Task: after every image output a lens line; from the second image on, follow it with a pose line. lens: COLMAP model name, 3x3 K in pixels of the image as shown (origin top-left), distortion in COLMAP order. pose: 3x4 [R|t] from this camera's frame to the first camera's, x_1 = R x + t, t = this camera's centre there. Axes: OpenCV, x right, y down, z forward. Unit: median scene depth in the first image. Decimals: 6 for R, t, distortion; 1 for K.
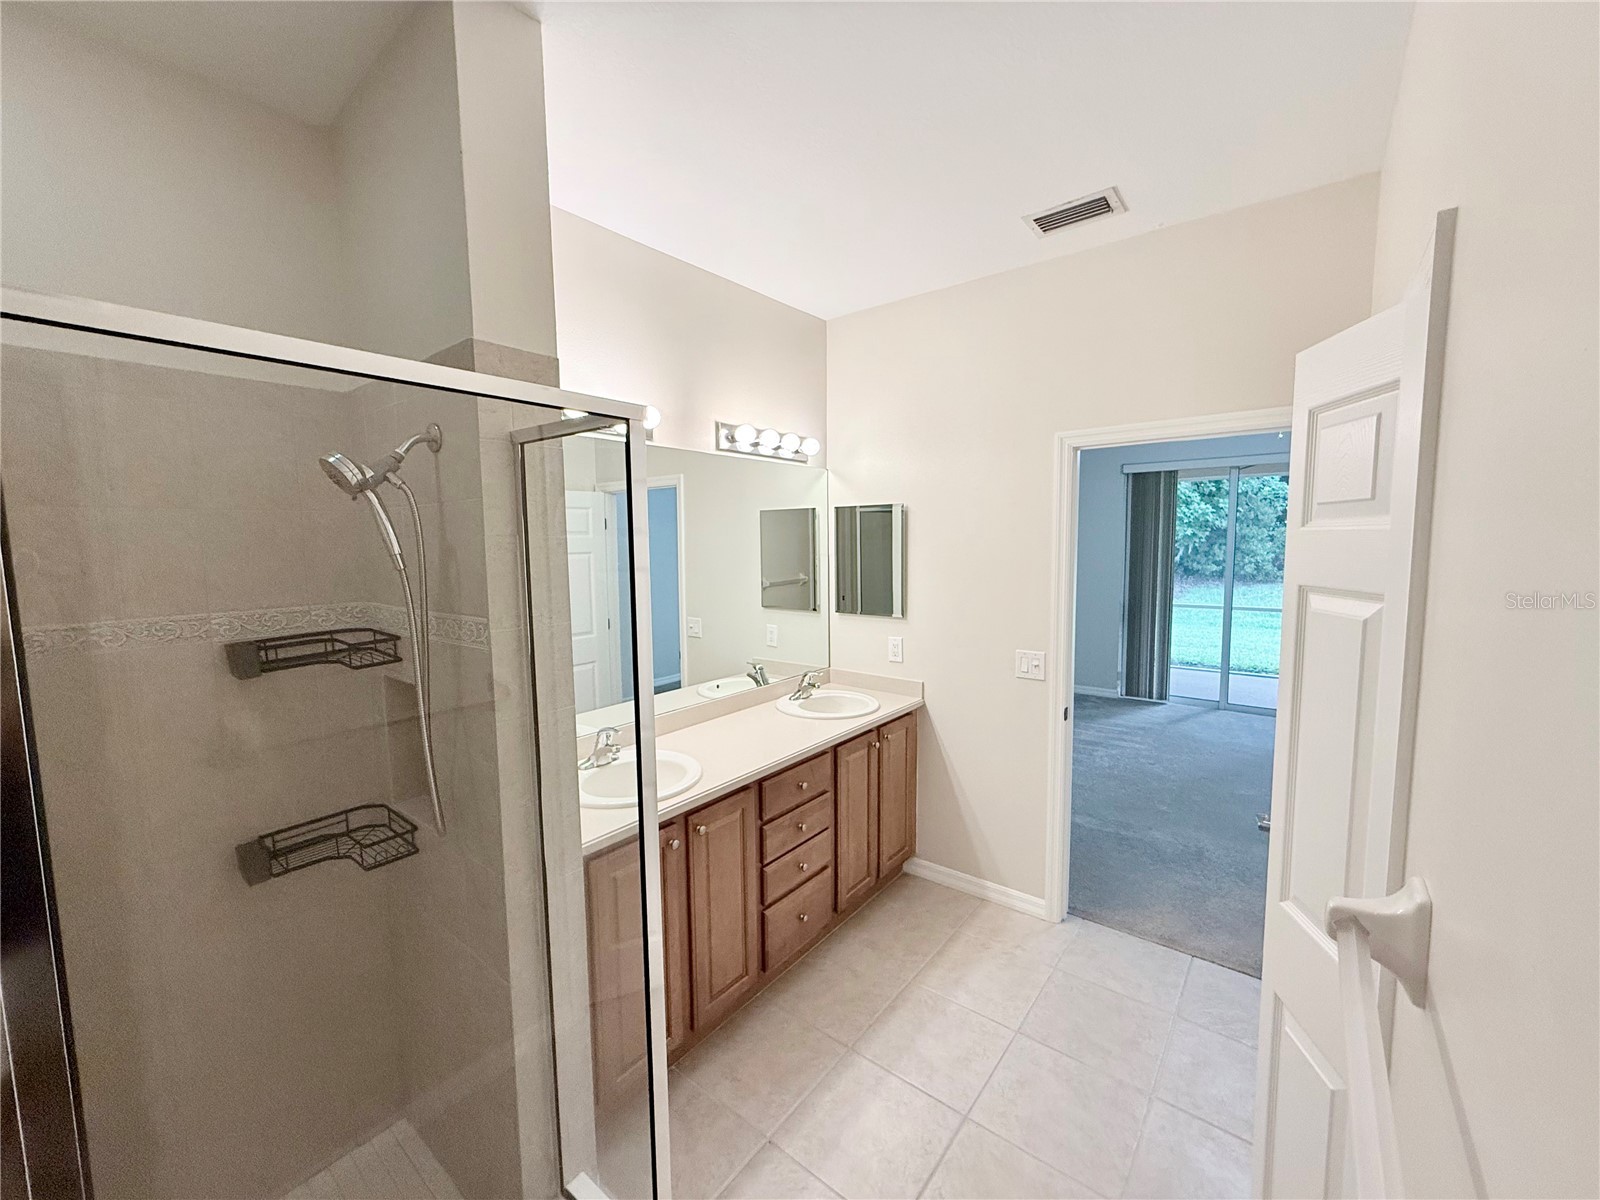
lens RADIAL K [[638.7, 0, 800.0], [0, 638.7, 600.0], [0, 0, 1]] dist [-0.002092, -0.000167]
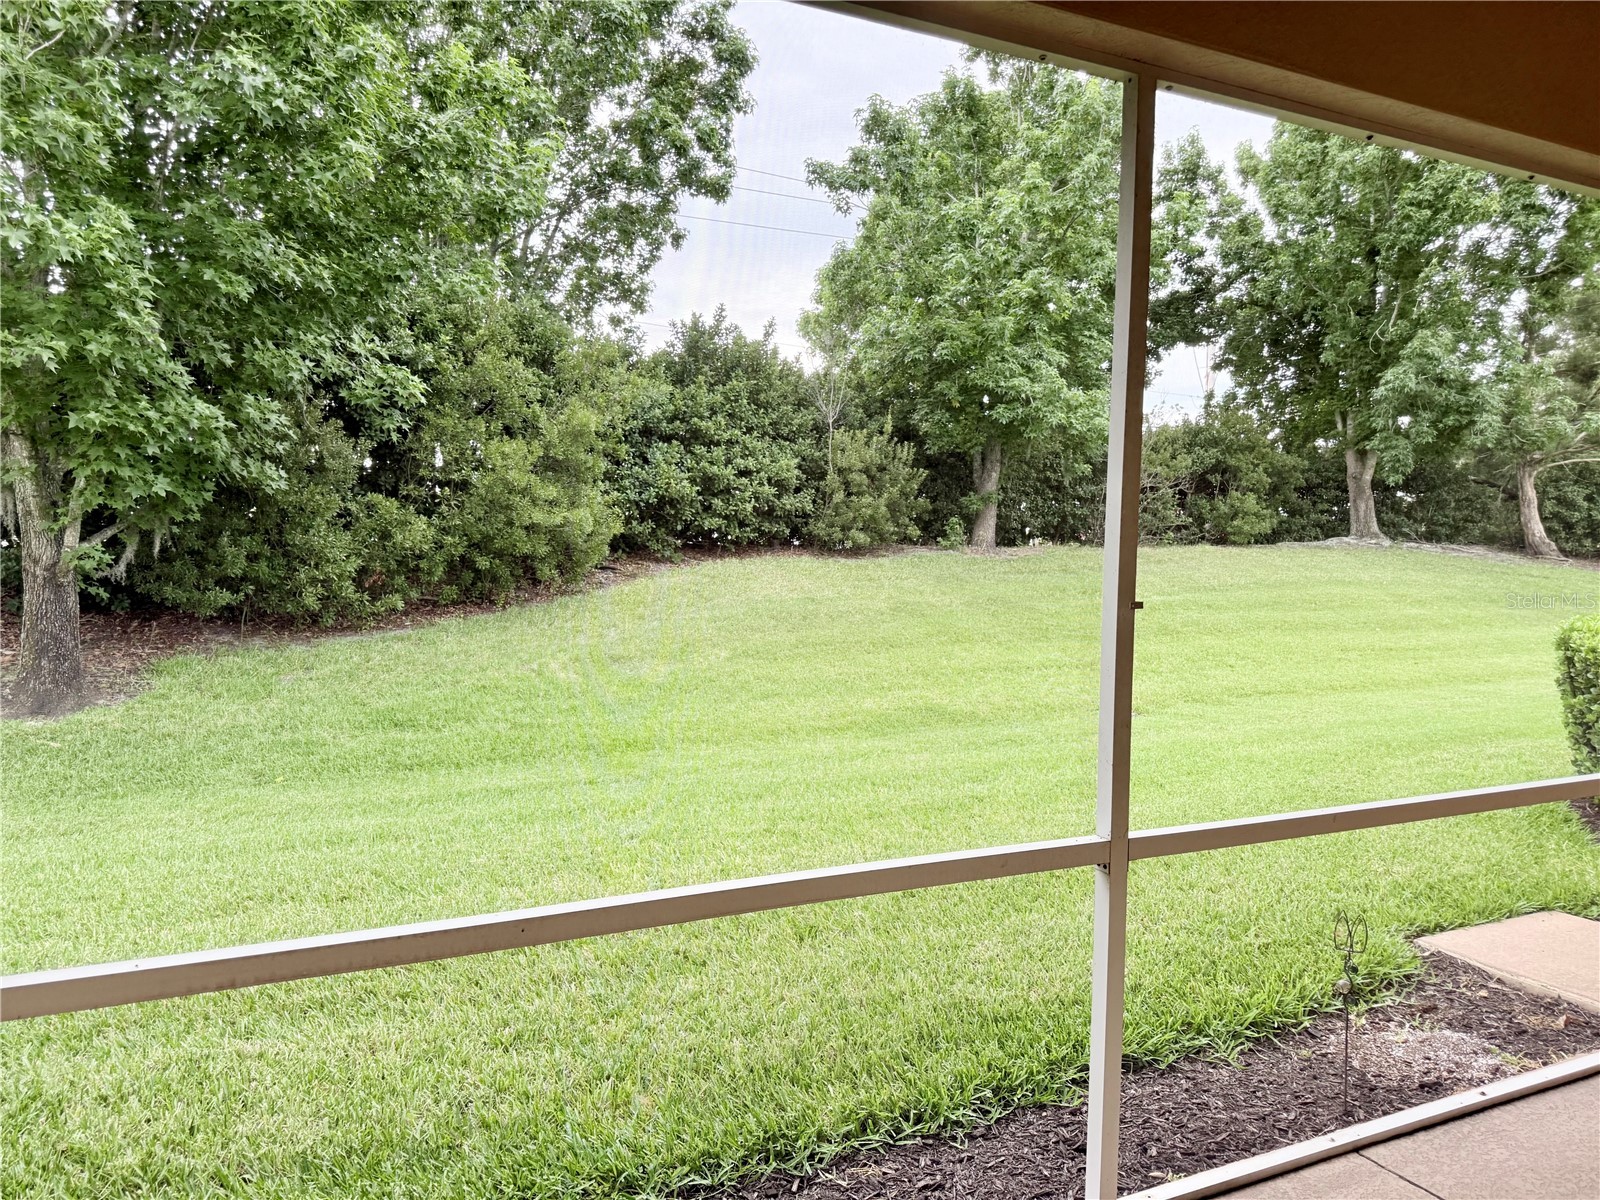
lens RADIAL K [[1130.6, 0, 804.2], [0, 1130.6, 594.4], [0, 0, 1]] dist [0.073608, -0.079387]
pose [[0.440738, -0.026348, 0.897249, 0.225610], [0.065611, 0.997841, -0.002927, -0.029751], [-0.895235, 0.060160, 0.441515, 0.440477]]
